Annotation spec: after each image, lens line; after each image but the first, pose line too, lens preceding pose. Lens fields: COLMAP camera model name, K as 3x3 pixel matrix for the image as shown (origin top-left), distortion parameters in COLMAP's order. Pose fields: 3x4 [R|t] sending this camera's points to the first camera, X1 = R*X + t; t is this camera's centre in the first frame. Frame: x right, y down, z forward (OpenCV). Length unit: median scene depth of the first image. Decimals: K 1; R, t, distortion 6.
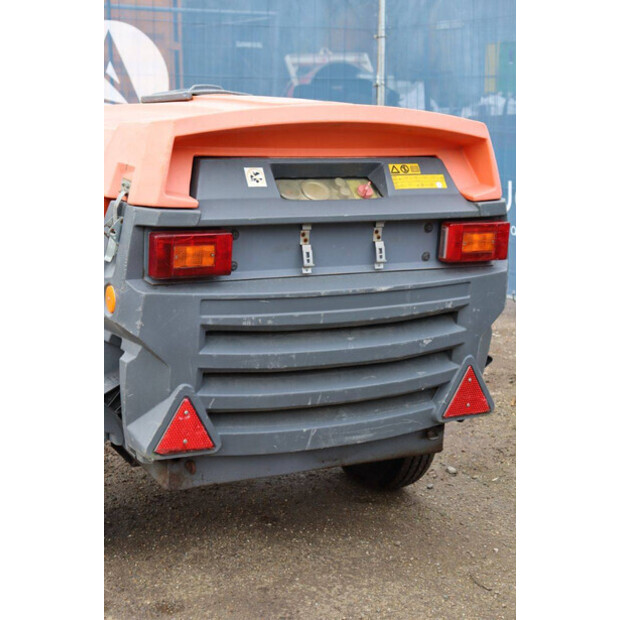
lens RADIAL K [[1146.5, 0, 309.4], [0, 1146.5, 312.9], [0, 0, 1]] dist [0.269841, 0.000000]
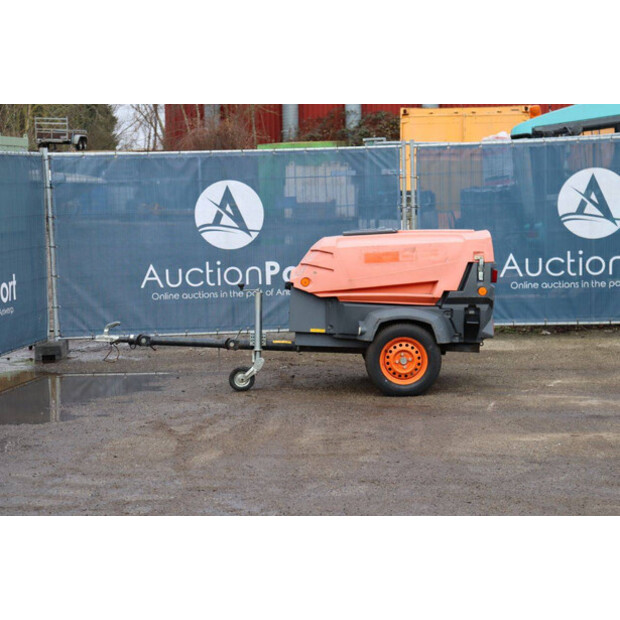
lens RADIAL K [[1426.7, 0, 313.4], [0, 1426.7, 308.0], [0, 0, 1]] dist [0.454603, 0.000000]
pose [[0.474797, -0.104022, 0.873927, -4.819588], [0.187338, 0.982179, 0.015128, -0.168755], [-0.859926, 0.156537, 0.485823, -0.318729]]
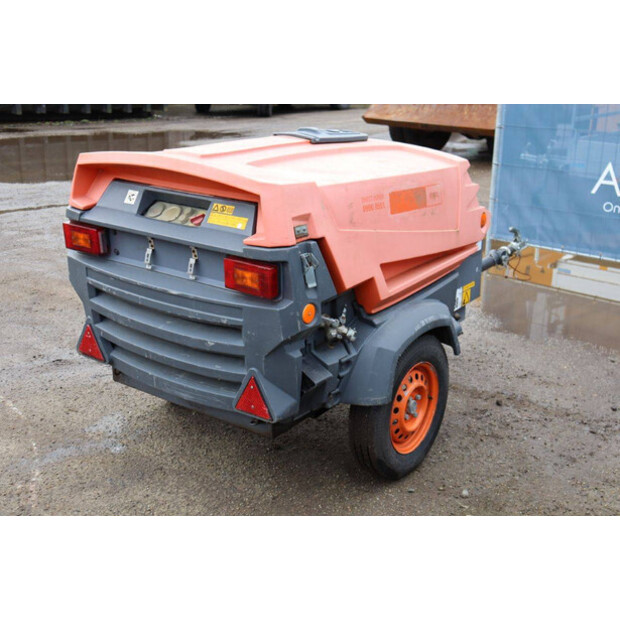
lens RADIAL K [[839.0, 0, 309.3], [0, 839.0, 308.1], [0, 0, 1]] dist [0.072539, 0.000000]
pose [[0.415526, 0.257229, -0.872452, 0.988076], [-0.182607, 0.963242, 0.197026, -0.225258], [0.891063, 0.077446, 0.447224, 0.694200]]
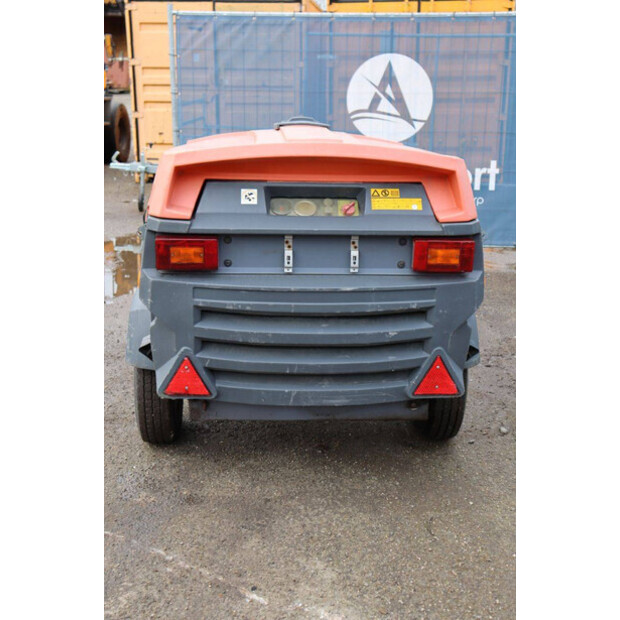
lens RADIAL K [[839.0, 0, 311.2], [0, 839.0, 310.1], [0, 0, 1]] dist [0.072539, 0.000000]
pose [[0.908771, 0.103078, -0.404364, 0.397249], [-0.075012, 0.993579, 0.084694, -0.072204], [0.410498, -0.046636, 0.910668, 0.145350]]
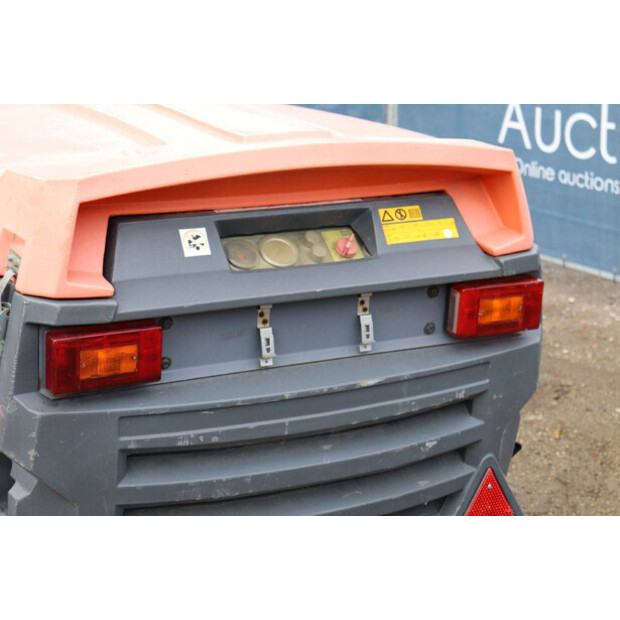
lens RADIAL K [[1426.7, 0, 309.4], [0, 1426.7, 305.7], [0, 0, 1]] dist [0.454603, 0.000000]
pose [[0.999970, -0.000500, -0.007667, 0.031733], [0.001115, 0.996764, 0.080376, -0.143822], [0.007602, -0.080382, 0.996735, 0.079541]]
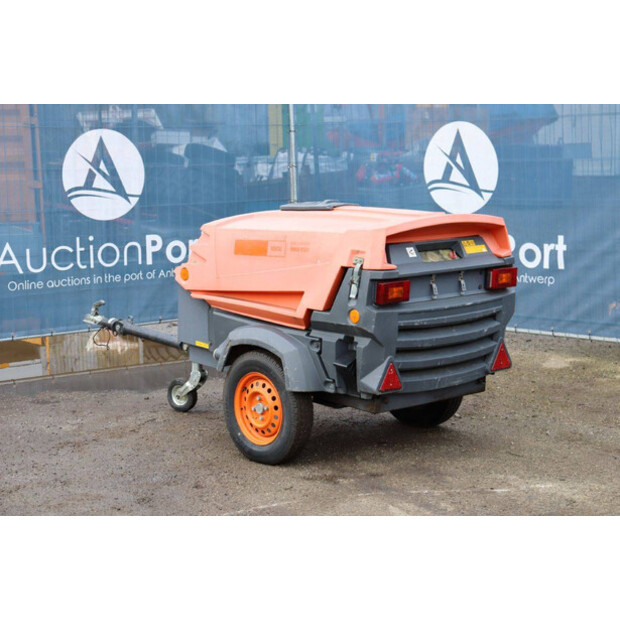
lens RADIAL K [[1322.2, 0, 324.2], [0, 1322.2, 303.5], [0, 0, 1]] dist [0.412145, 0.000000]
pose [[0.965250, -0.063063, 0.253606, -0.751643], [0.075543, 0.996349, -0.039769, 0.050001], [-0.250172, 0.057545, 0.966490, -1.144198]]
